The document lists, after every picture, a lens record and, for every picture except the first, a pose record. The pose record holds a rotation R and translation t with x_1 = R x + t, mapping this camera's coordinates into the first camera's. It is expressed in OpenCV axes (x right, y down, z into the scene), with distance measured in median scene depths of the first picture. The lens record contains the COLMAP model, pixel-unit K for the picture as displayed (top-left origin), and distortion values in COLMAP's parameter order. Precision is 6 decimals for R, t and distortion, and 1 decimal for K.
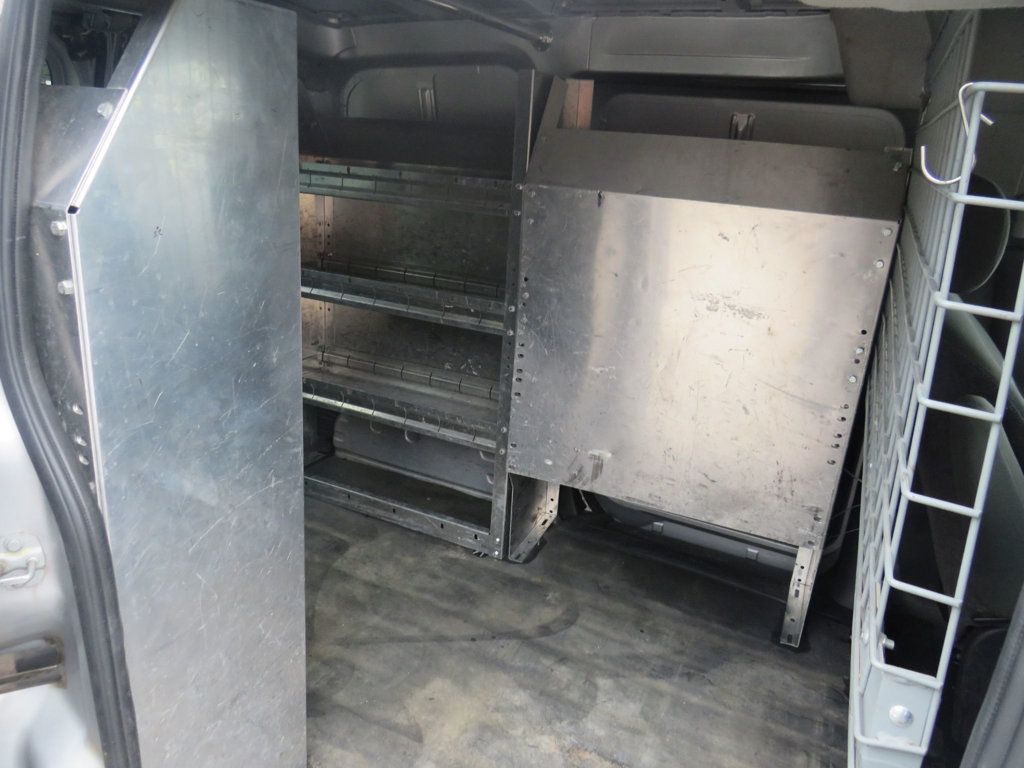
lens RADIAL K [[731.4, 0, 512.0], [0, 731.4, 384.0], [0, 0, 1]] dist [-0.078050, 0.082375]
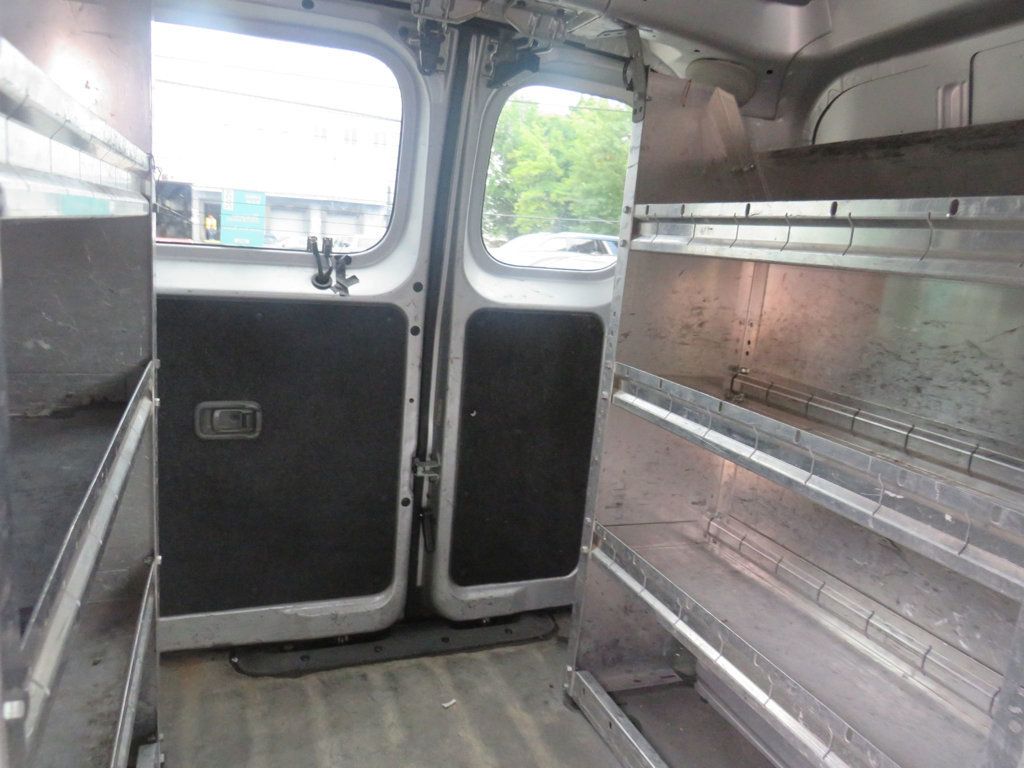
lens RADIAL K [[731.4, 0, 512.0], [0, 731.4, 384.0], [0, 0, 1]] dist [-0.078050, 0.082375]
pose [[0.737735, 0.127498, -0.662942, 0.020680], [-0.251923, 0.963061, -0.095127, -0.062827], [0.626325, 0.237188, 0.742603, 0.455710]]
